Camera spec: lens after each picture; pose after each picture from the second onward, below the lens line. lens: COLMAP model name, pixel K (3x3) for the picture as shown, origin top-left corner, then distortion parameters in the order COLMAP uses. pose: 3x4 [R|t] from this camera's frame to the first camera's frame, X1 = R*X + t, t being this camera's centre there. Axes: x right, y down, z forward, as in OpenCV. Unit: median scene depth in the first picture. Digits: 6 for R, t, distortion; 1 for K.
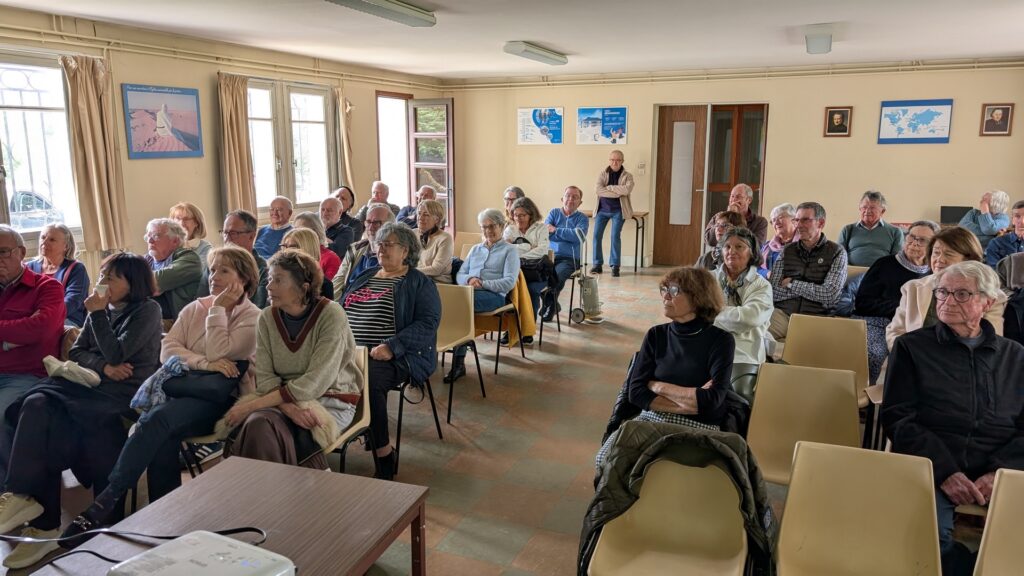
lens RADIAL K [[721.8, 0, 512.0], [0, 721.8, 288.0], [0, 0, 1]] dist [-0.000443, -0.009991]
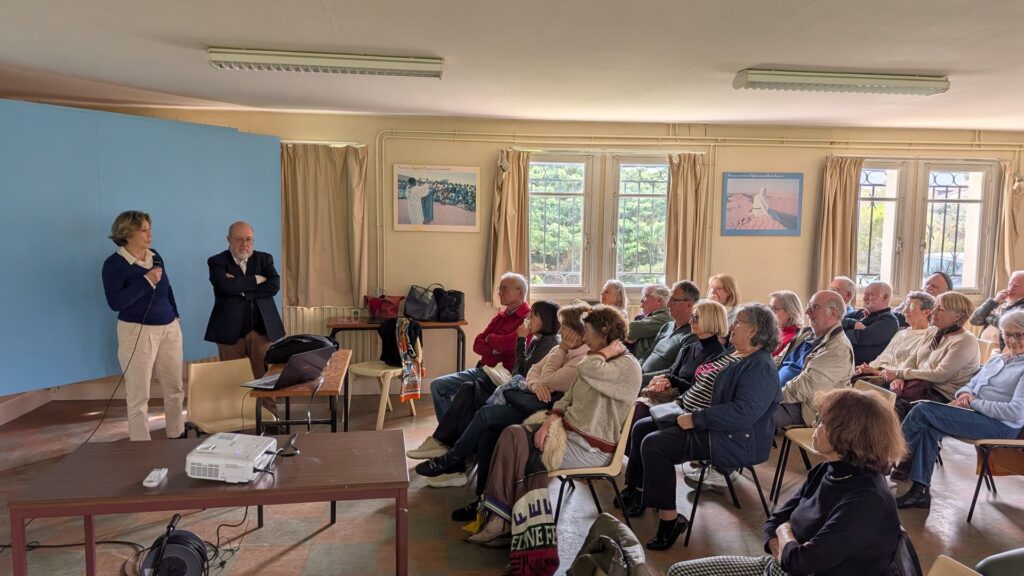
lens RADIAL K [[721.8, 0, 512.0], [0, 721.8, 288.0], [0, 0, 1]] dist [-0.000443, -0.009991]
pose [[0.476328, 0.090661, -0.874581, 0.253352], [-0.183087, 0.983094, 0.002194, -0.024657], [0.859995, 0.159079, 0.484874, 0.107299]]
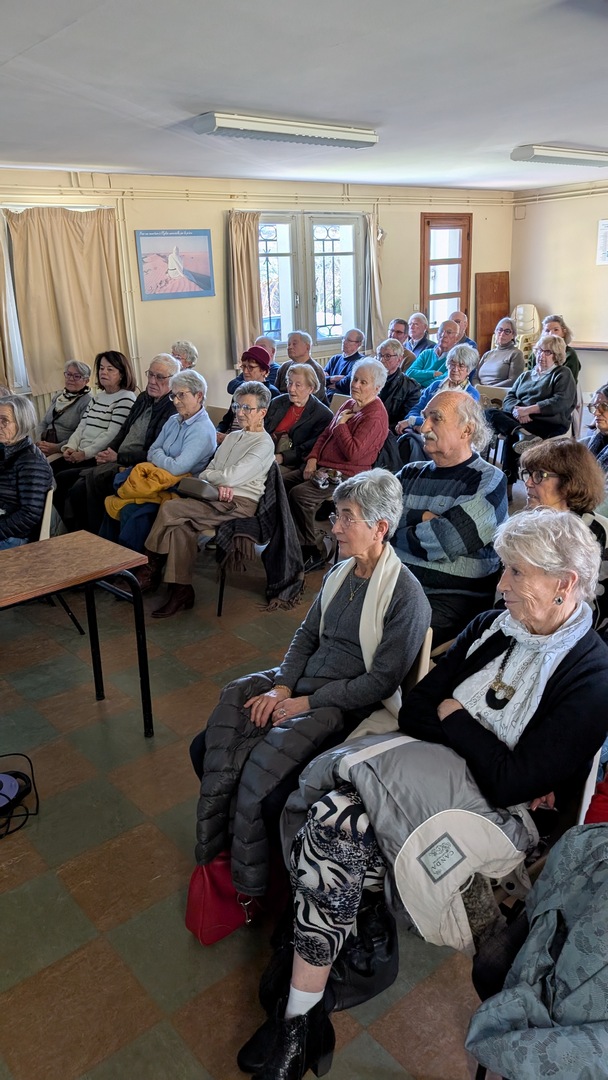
lens RADIAL K [[761.3, 0, 304.0], [0, 761.3, 540.0], [0, 0, 1]] dist [-0.000443, -0.009991]
pose [[0.887694, 0.115895, -0.445609, 0.188111], [-0.048519, 0.985960, 0.159777, -0.010729], [0.457870, -0.120213, 0.880854, 0.025492]]
